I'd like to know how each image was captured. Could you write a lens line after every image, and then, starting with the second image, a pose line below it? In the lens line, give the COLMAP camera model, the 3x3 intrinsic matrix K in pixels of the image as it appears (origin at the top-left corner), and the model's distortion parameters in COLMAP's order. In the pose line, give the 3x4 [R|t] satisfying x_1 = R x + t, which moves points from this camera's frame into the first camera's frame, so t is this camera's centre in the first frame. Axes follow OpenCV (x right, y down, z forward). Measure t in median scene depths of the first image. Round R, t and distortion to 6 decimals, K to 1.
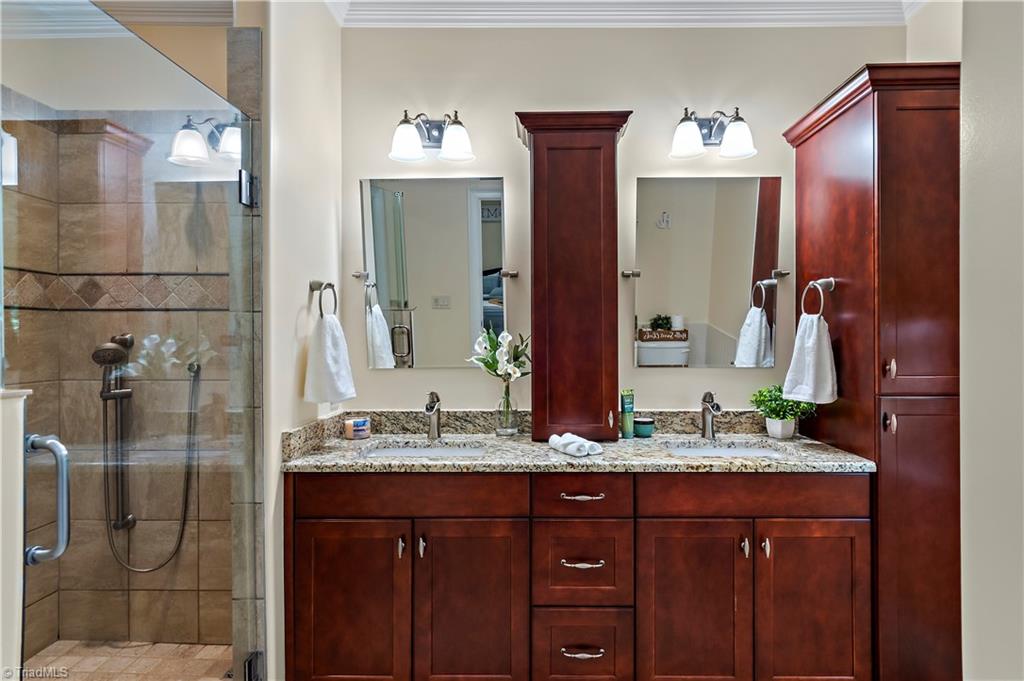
lens RADIAL K [[582.2, 0, 526.6], [0, 582.2, 339.0], [0, 0, 1]] dist [0.000084, -0.000262]
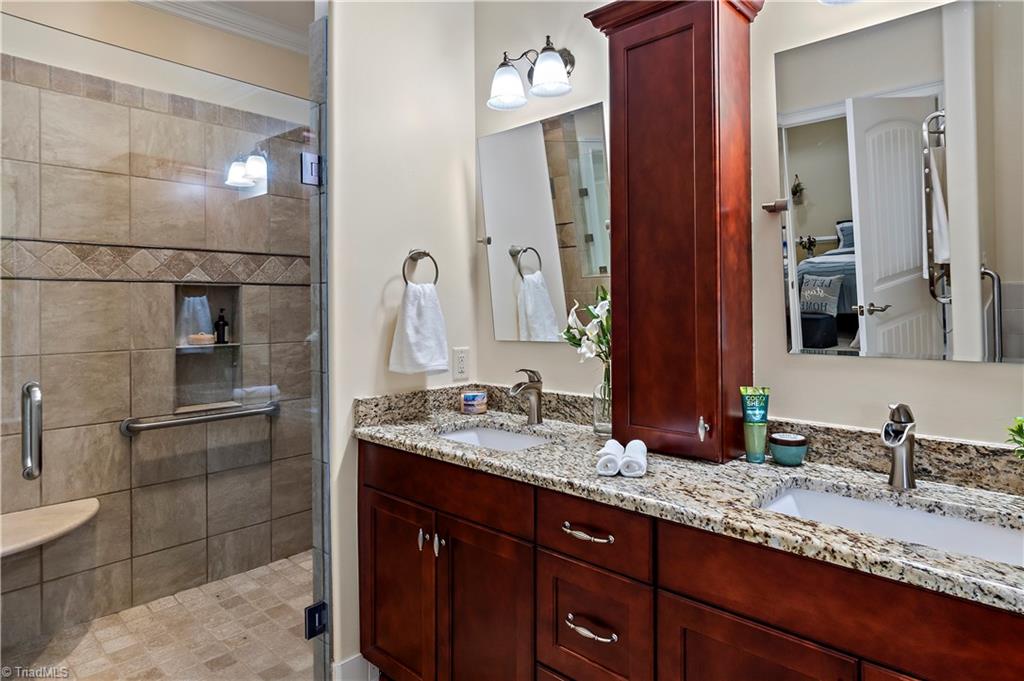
lens RADIAL K [[600.8, 0, 511.9], [0, 600.8, 304.6], [0, 0, 1]] dist [0.004904, -0.000664]
pose [[0.743886, -0.004558, -0.668291, 0.459442], [0.001985, 0.999987, -0.004611, -0.001533], [0.668303, 0.002103, 0.743886, 0.356397]]
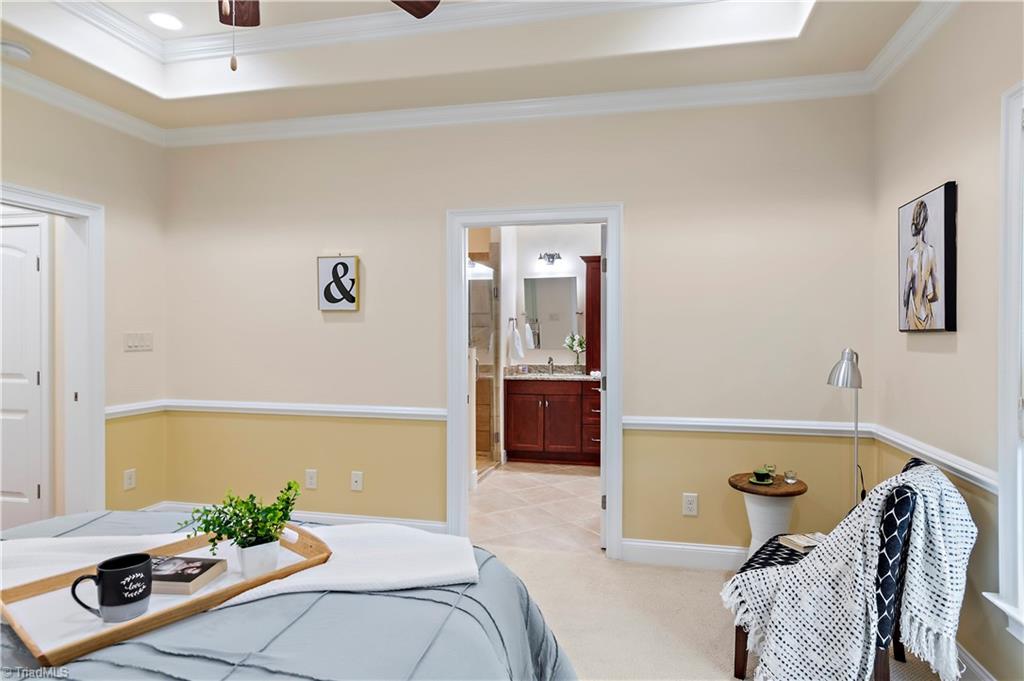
lens RADIAL K [[582.2, 0, 526.6], [0, 582.2, 339.0], [0, 0, 1]] dist [0.000084, -0.000262]
pose [[0.980997, 0.002397, -0.194008, 0.285432], [-0.001639, 0.999990, 0.004067, -0.004729], [0.194016, -0.003672, 0.980992, -1.864467]]
